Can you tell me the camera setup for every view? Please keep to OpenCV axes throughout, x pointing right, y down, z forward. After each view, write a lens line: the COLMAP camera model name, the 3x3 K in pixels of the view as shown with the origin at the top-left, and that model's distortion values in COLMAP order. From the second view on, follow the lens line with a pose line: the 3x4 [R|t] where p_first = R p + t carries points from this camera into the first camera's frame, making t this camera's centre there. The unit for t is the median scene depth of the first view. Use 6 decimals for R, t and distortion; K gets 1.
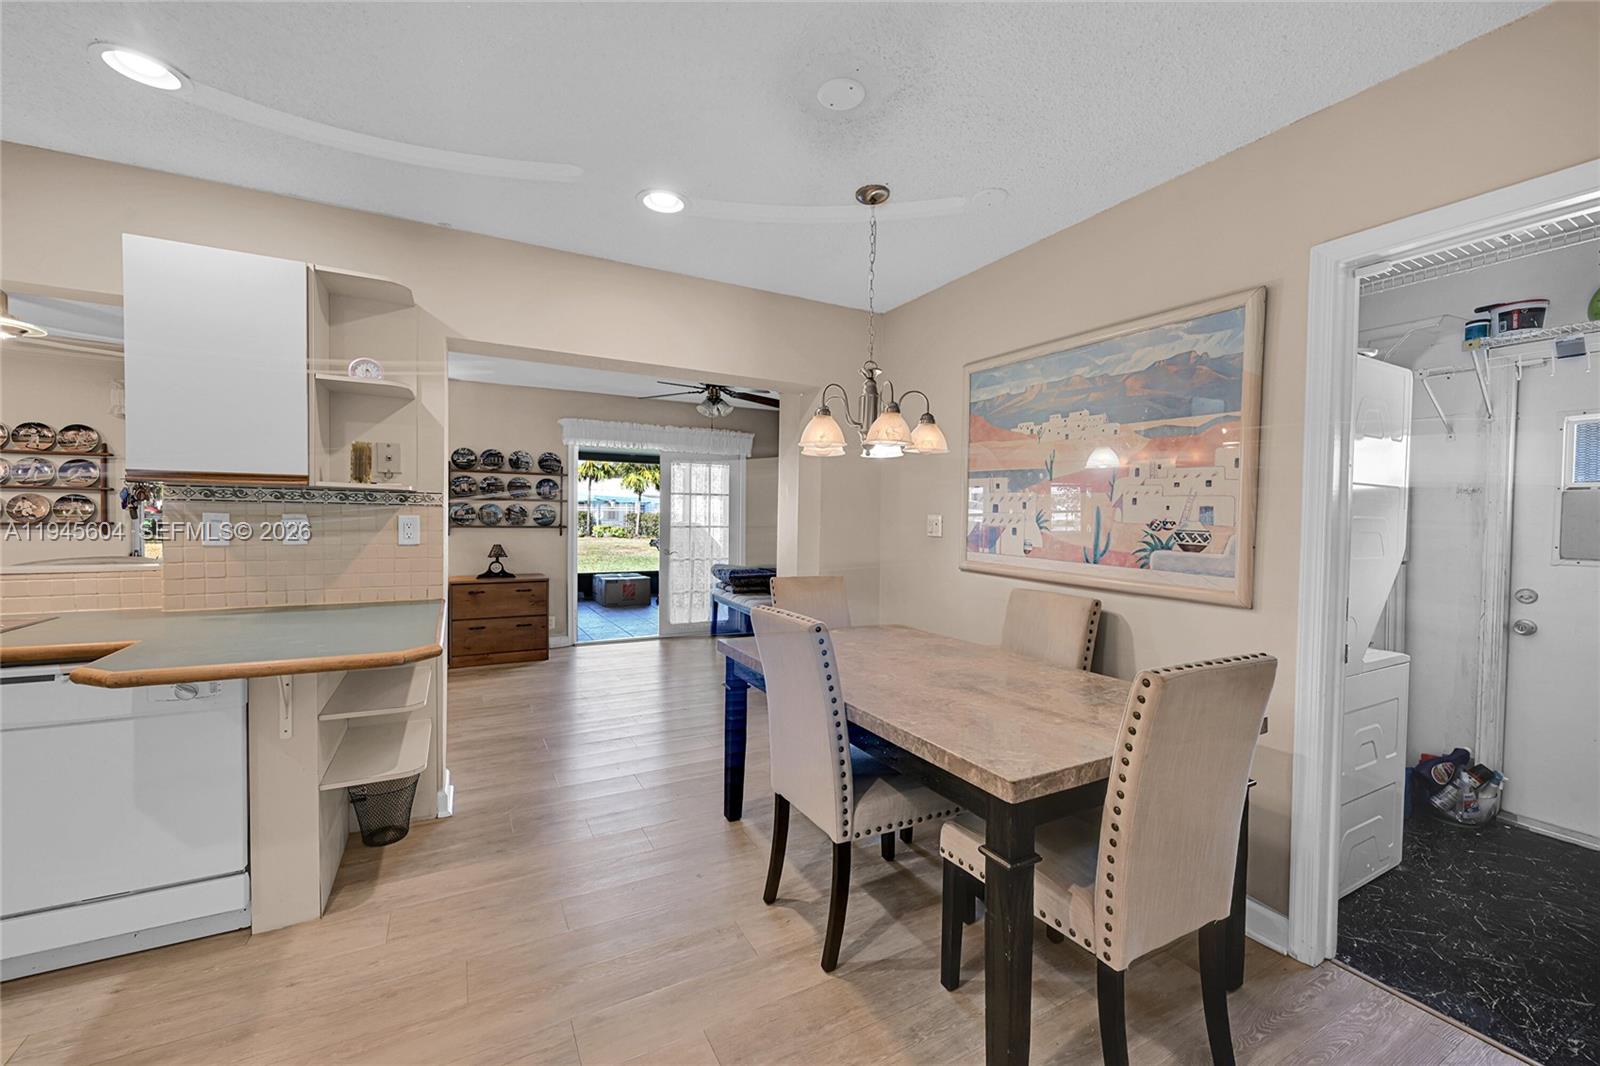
lens RADIAL K [[632.8, 0, 795.8], [0, 632.8, 532.8], [0, 0, 1]] dist [-0.001594, 0.000491]
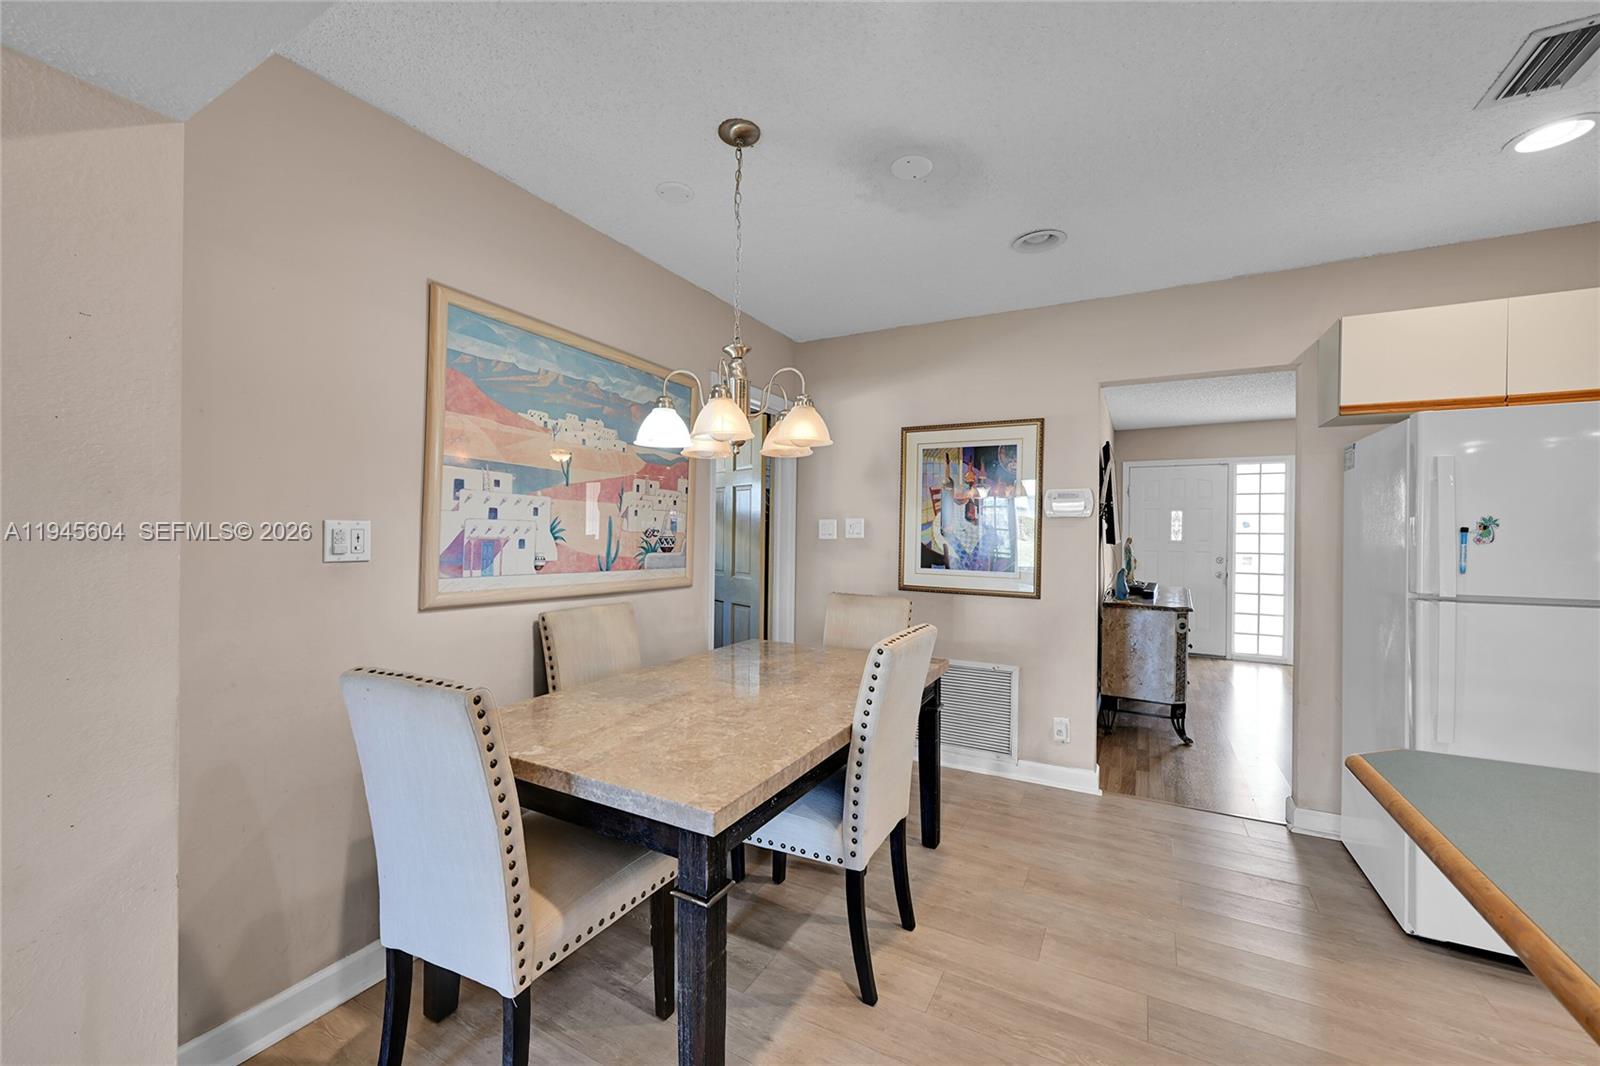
lens RADIAL K [[632.8, 0, 795.8], [0, 632.8, 532.8], [0, 0, 1]] dist [-0.001594, 0.000491]
pose [[-0.546676, -0.018302, 0.837144, -0.612102], [0.006041, 0.999649, 0.025800, -0.041769], [-0.837322, 0.019161, -0.546374, 1.402011]]
